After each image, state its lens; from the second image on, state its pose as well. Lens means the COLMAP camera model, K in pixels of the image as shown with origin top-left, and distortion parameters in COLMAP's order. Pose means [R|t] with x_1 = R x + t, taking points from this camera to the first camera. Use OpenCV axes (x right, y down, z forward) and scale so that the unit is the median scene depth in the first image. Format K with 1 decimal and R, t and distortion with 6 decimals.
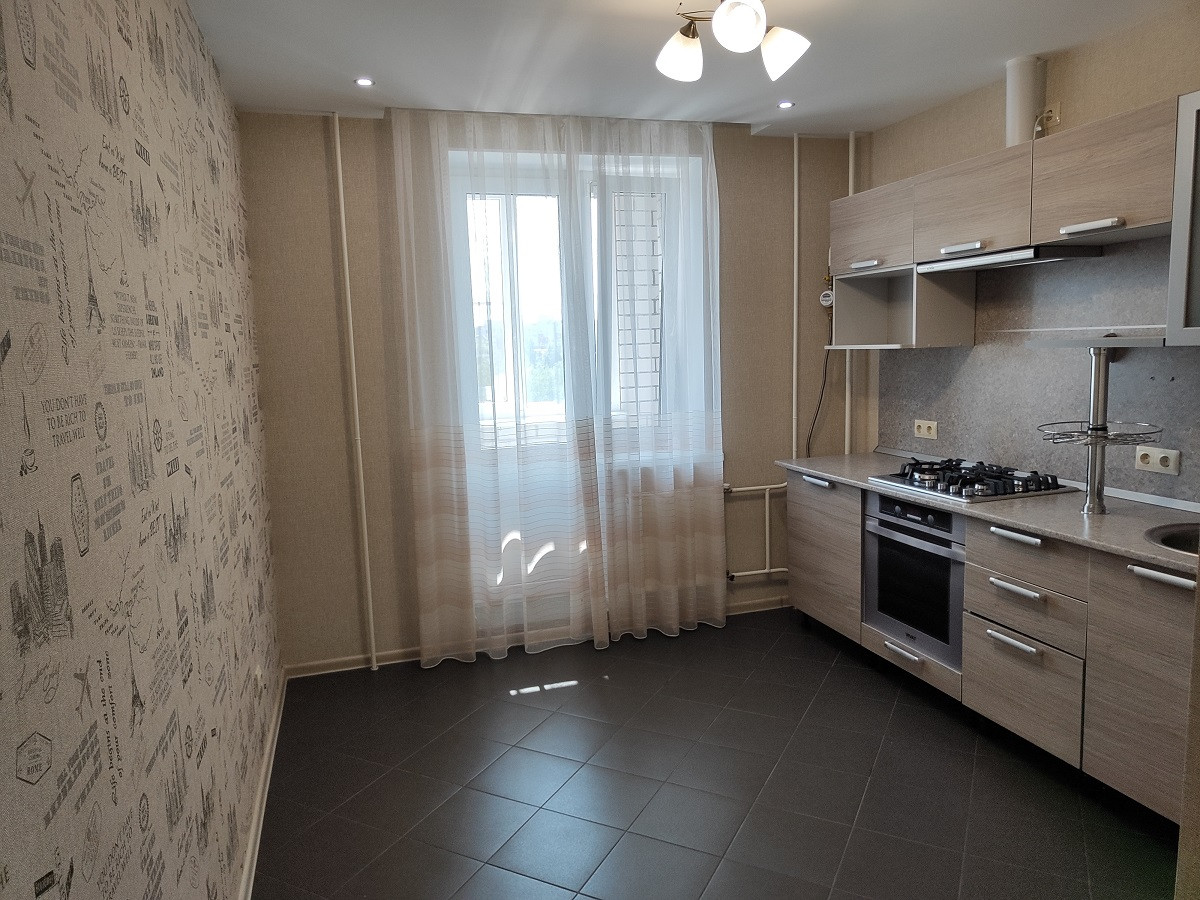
lens RADIAL K [[807.9, 0, 593.0], [0, 807.9, 452.9], [0, 0, 1]] dist [0.011550, -0.008883]
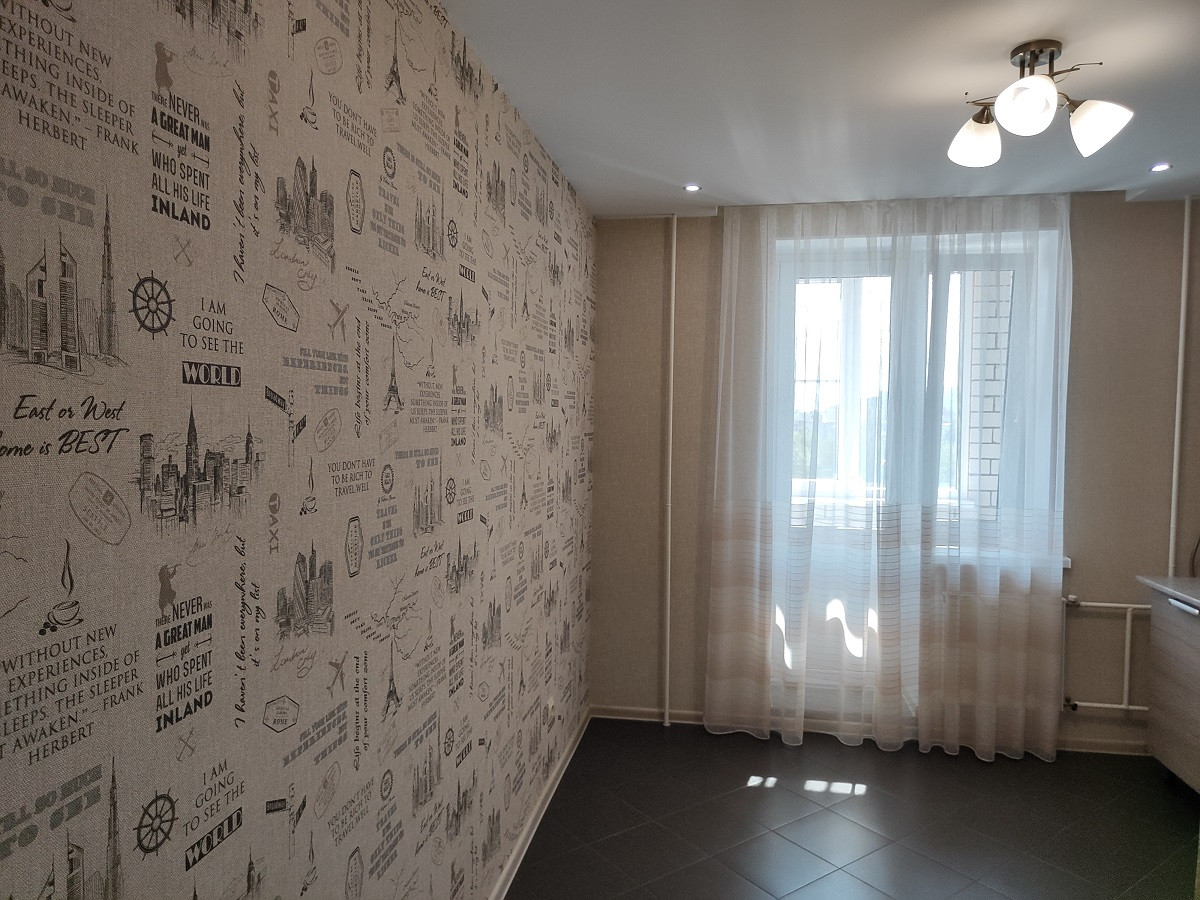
lens RADIAL K [[807.9, 0, 593.0], [0, 807.9, 452.9], [0, 0, 1]] dist [0.011550, -0.008883]
pose [[0.891447, 0.060808, -0.449027, 0.121120], [-0.098460, 0.993272, -0.060960, -0.013600], [0.442299, 0.098554, 0.891436, -0.020901]]
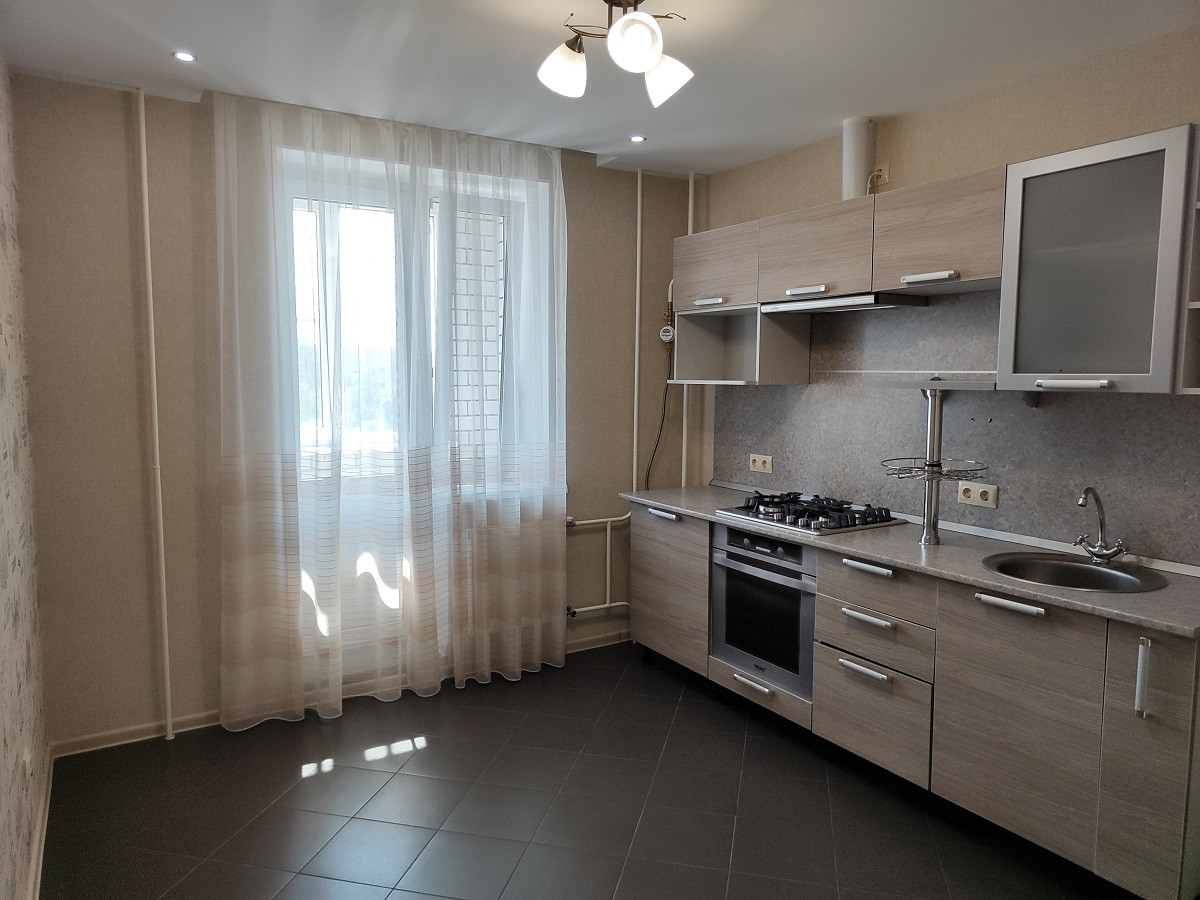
lens RADIAL K [[807.9, 0, 593.0], [0, 807.9, 452.9], [0, 0, 1]] dist [0.011550, -0.008883]
pose [[0.968355, 0.014095, 0.249177, -0.069754], [-0.004555, 0.999236, -0.038820, -0.001865], [-0.249534, 0.036457, 0.967679, 0.066264]]
